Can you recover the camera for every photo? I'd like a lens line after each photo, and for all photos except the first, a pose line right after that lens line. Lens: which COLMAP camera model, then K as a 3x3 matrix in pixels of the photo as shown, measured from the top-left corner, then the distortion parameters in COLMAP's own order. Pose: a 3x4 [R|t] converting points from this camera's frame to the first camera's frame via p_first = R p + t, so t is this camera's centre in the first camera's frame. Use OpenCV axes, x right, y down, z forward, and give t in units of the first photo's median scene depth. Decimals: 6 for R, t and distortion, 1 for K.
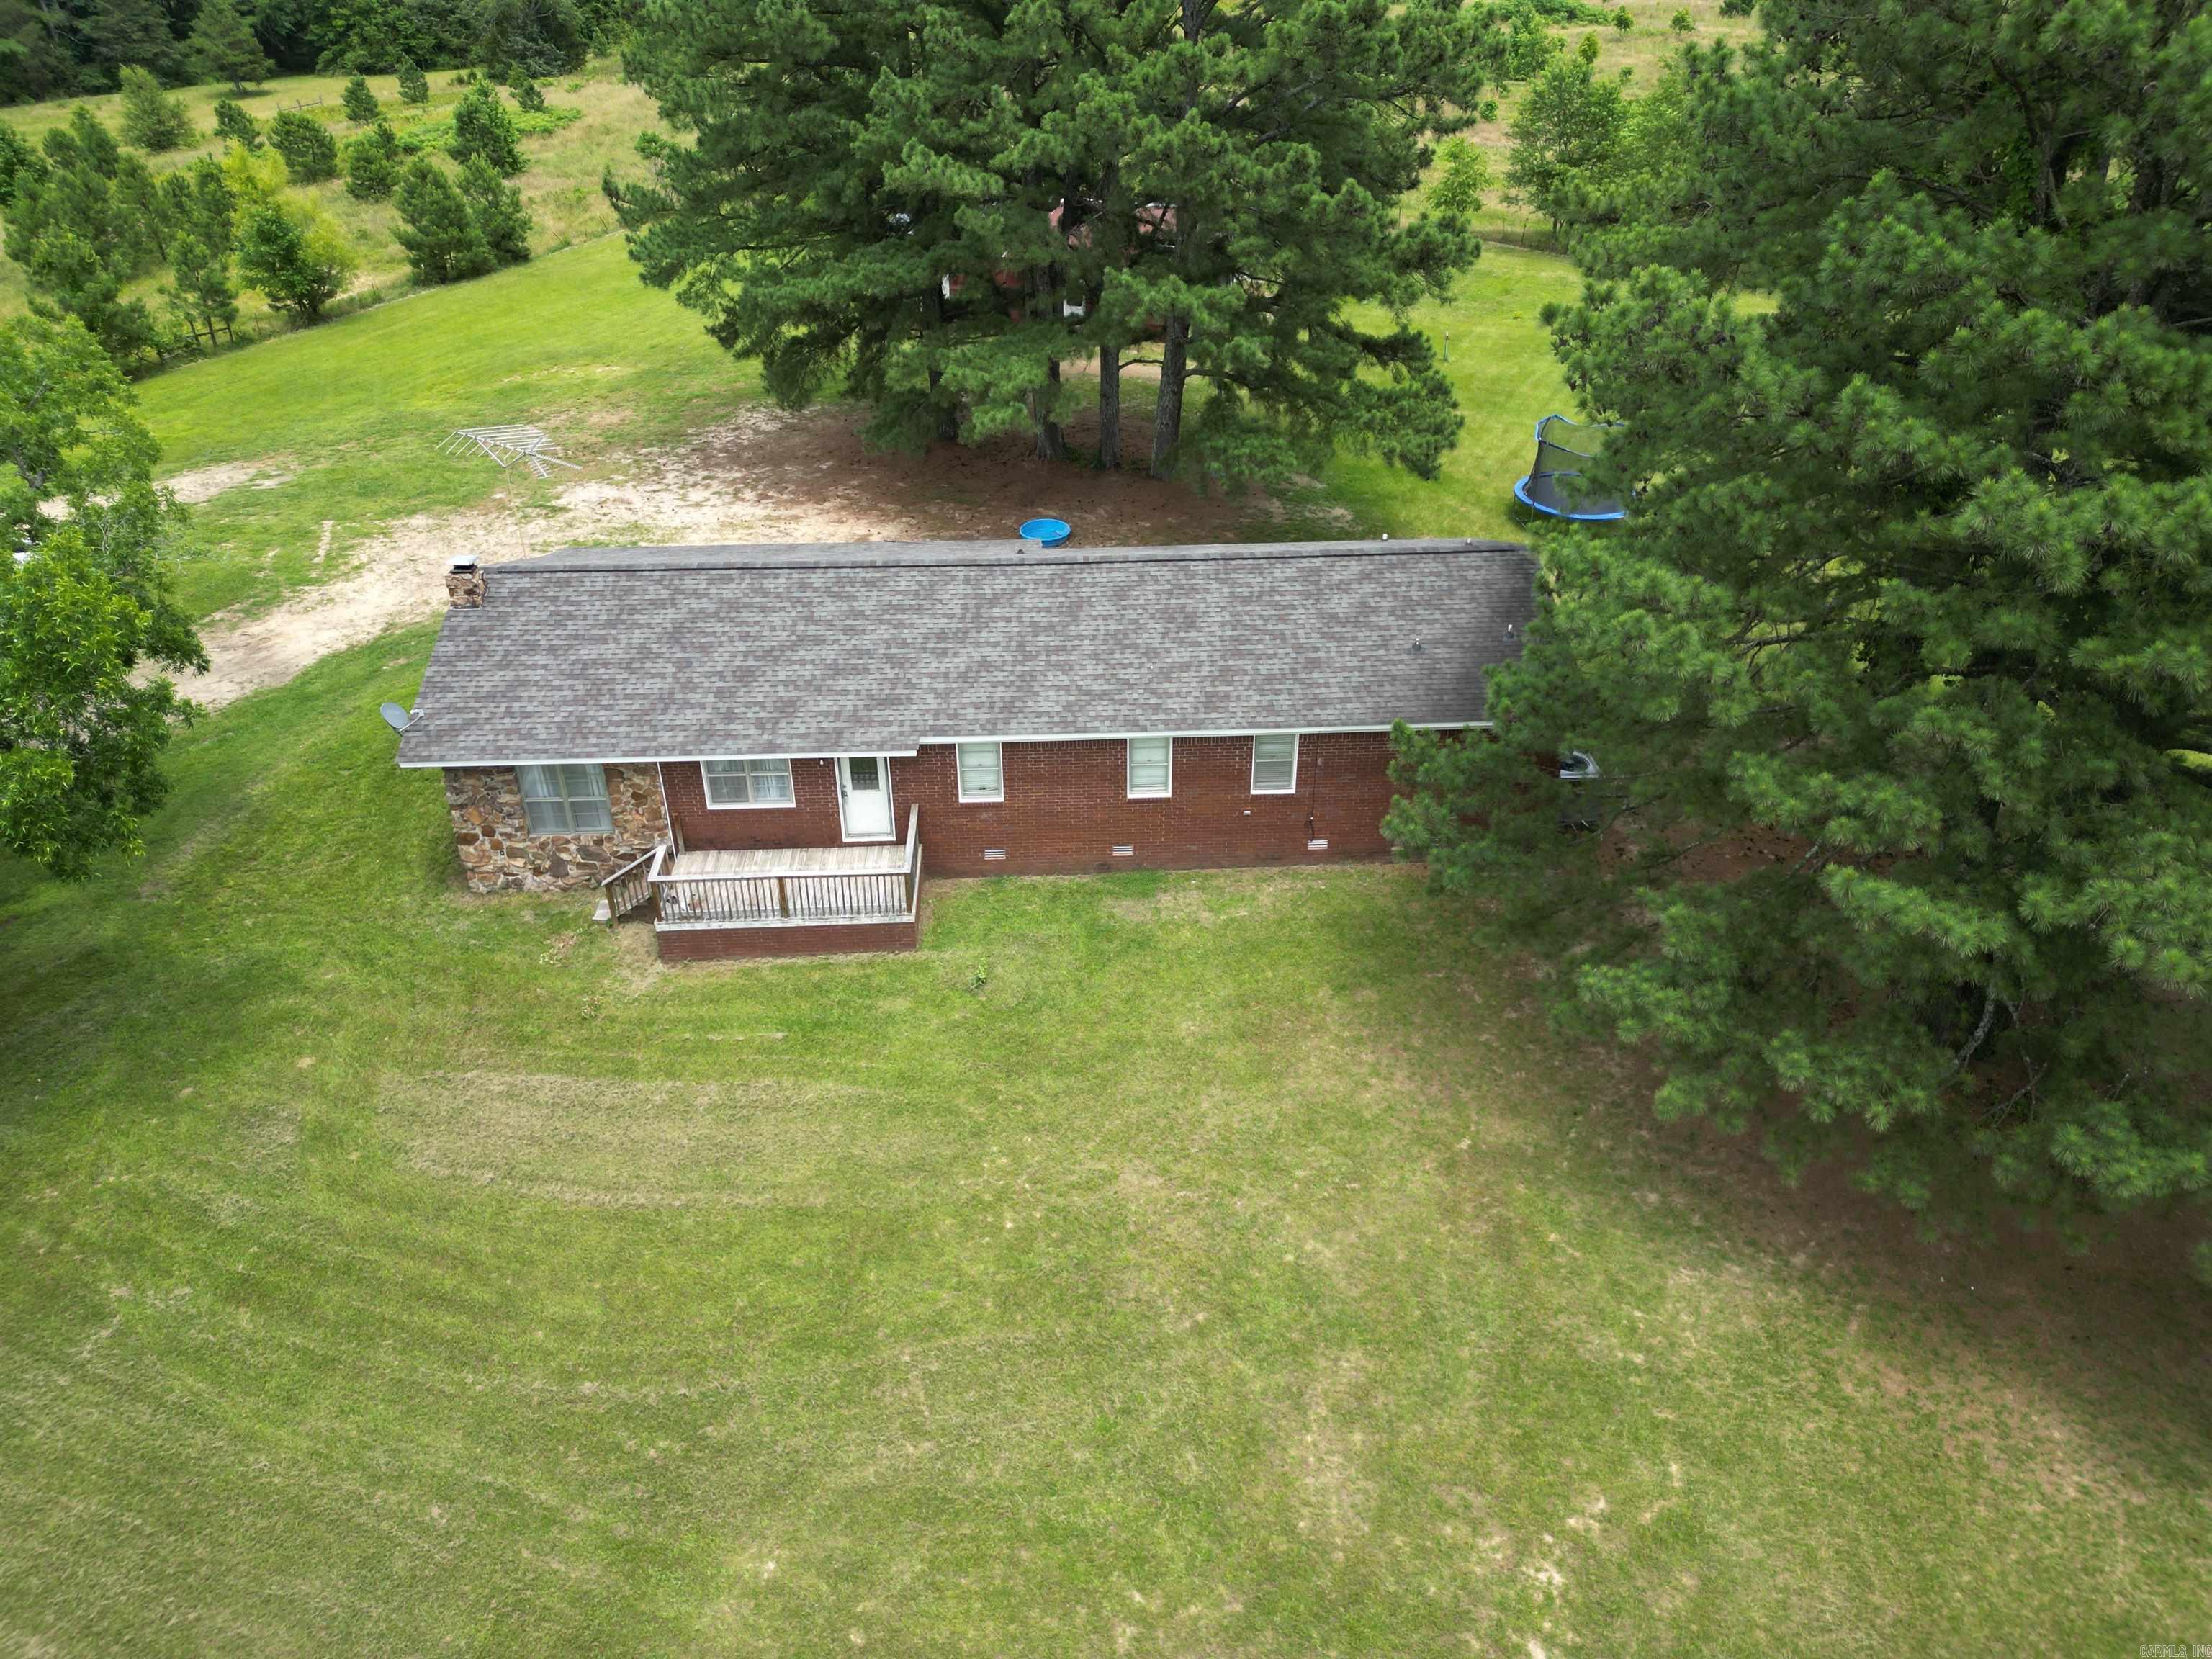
lens RADIAL K [[1516.0, 0, 1117.3], [0, 1516.0, 826.8], [0, 0, 1]] dist [0.055951, -0.057281]
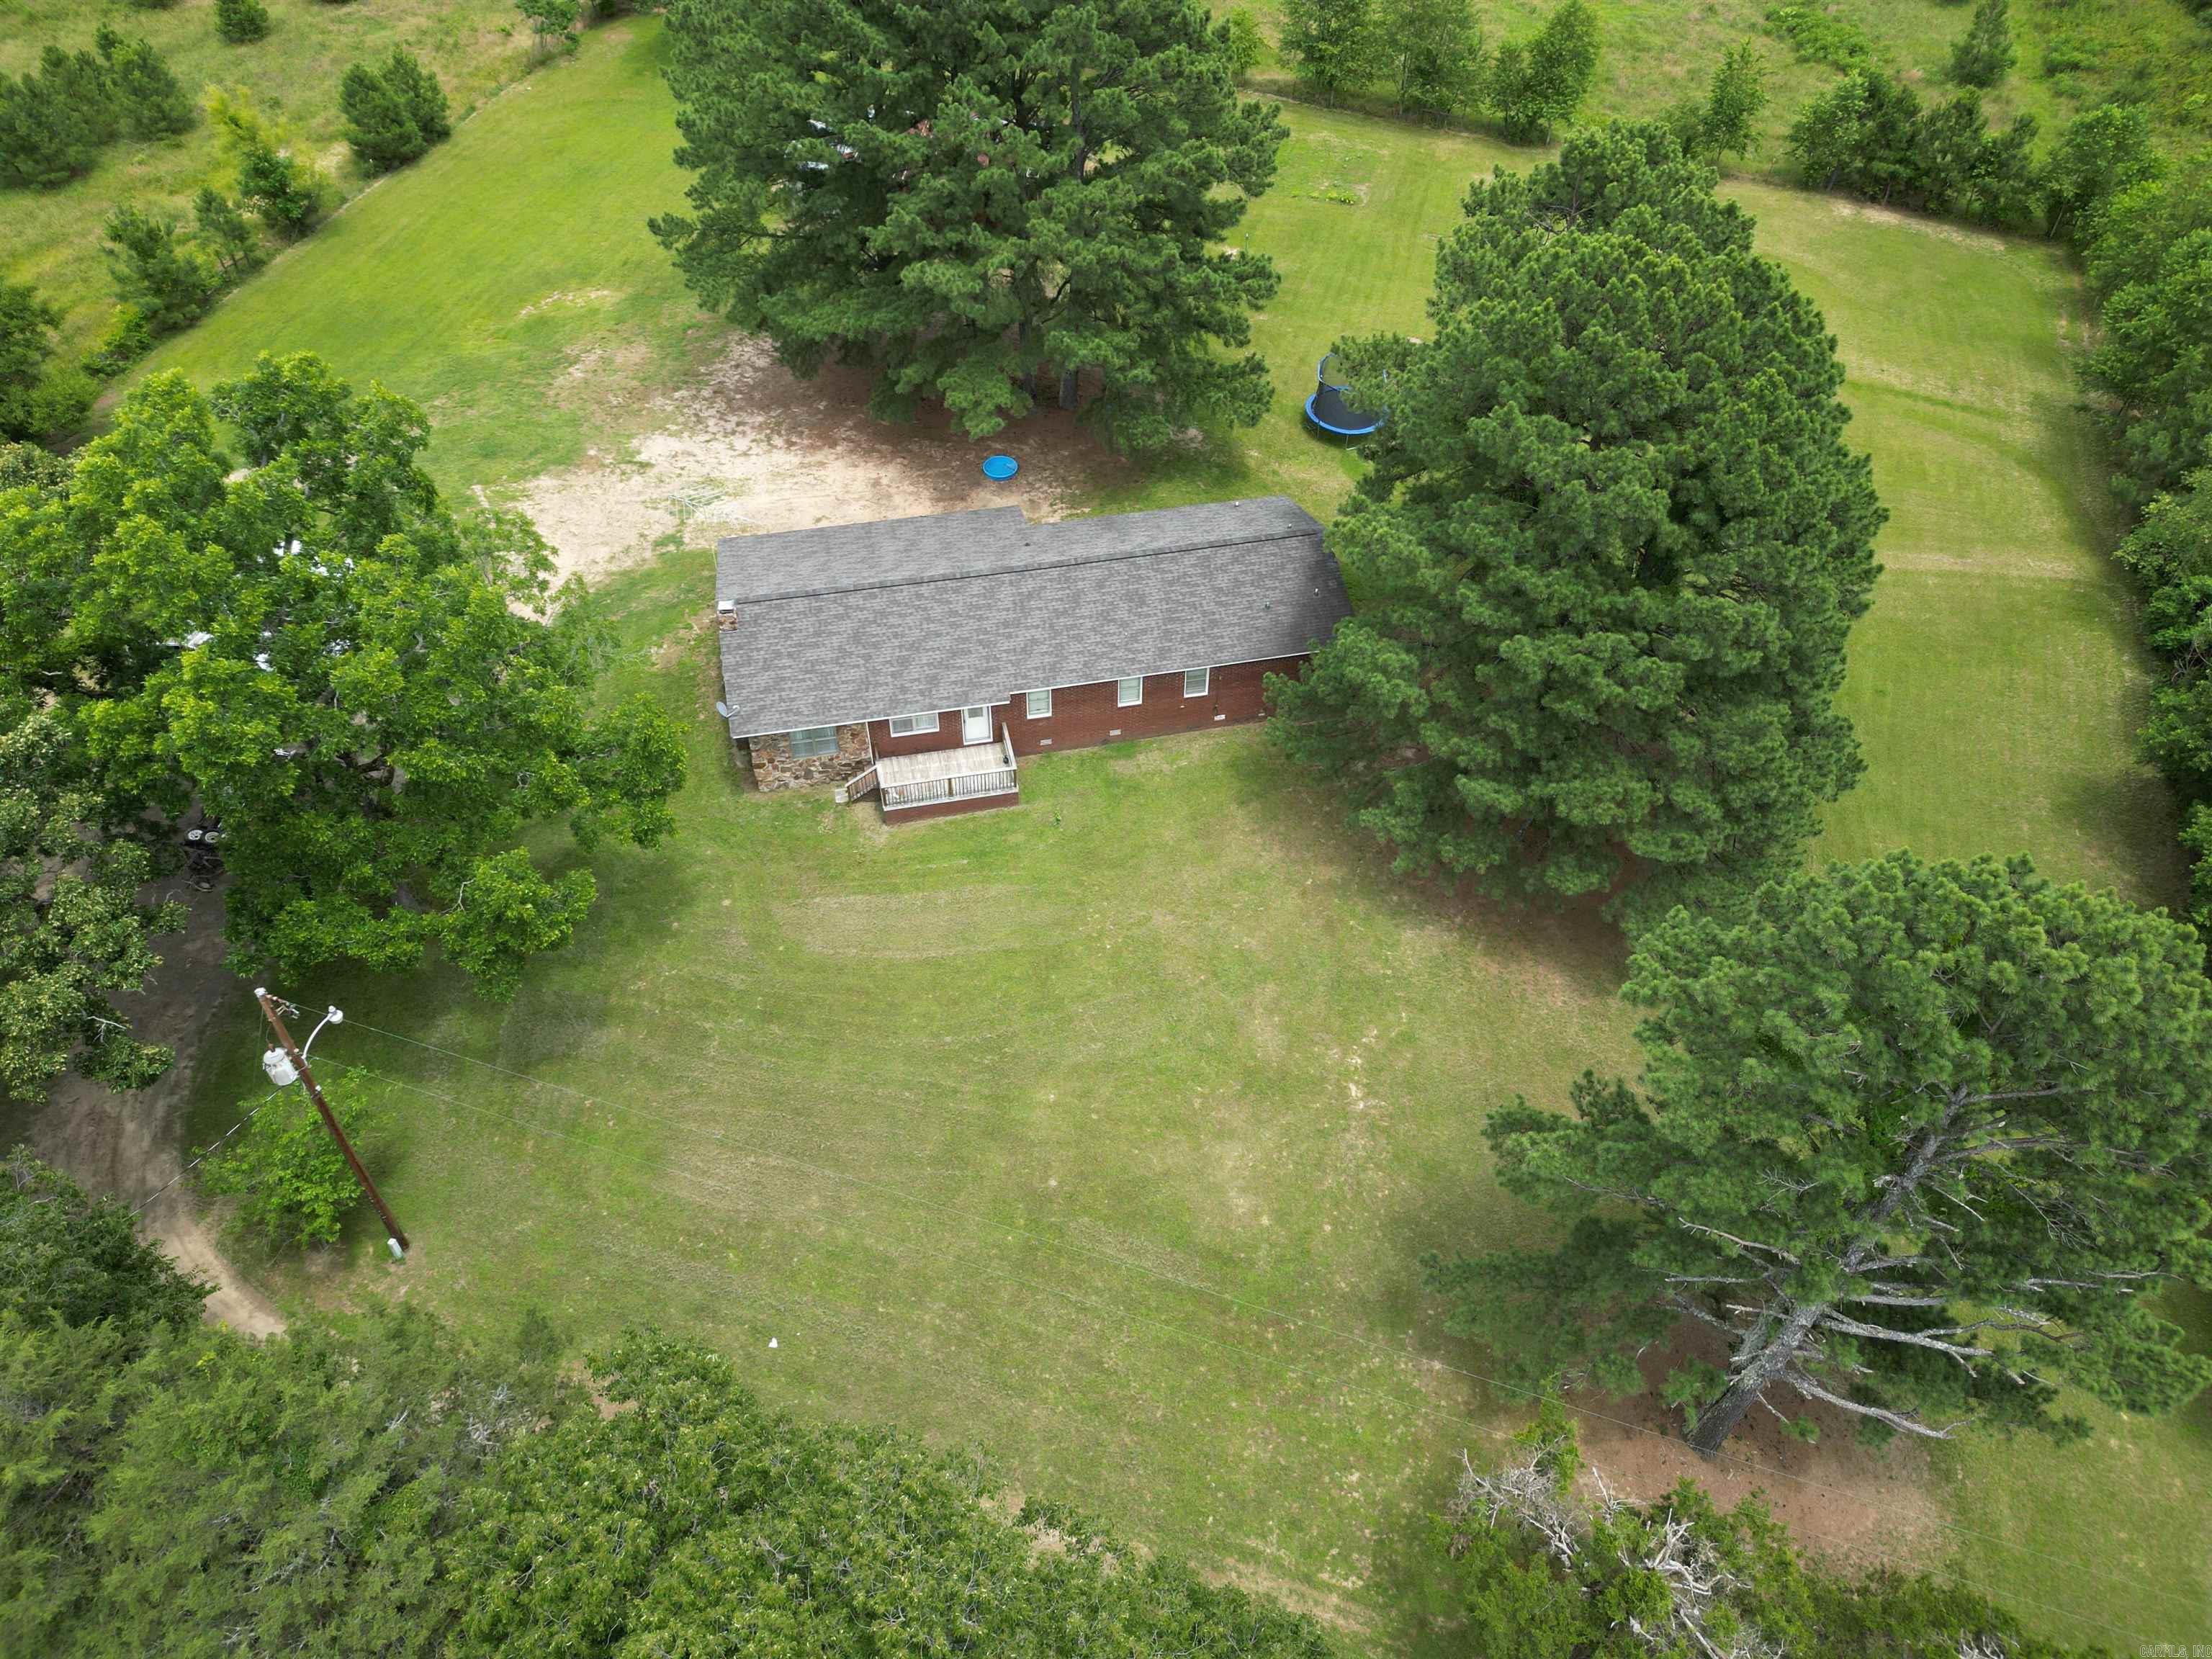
lens RADIAL K [[1516.0, 0, 1115.3], [0, 1516.0, 802.6], [0, 0, 1]] dist [0.055951, -0.057281]
pose [[0.986996, -0.104068, 0.122507, -0.241021], [0.072174, 0.967904, 0.240735, -0.360031], [-0.143628, -0.228763, 0.962828, -0.815246]]
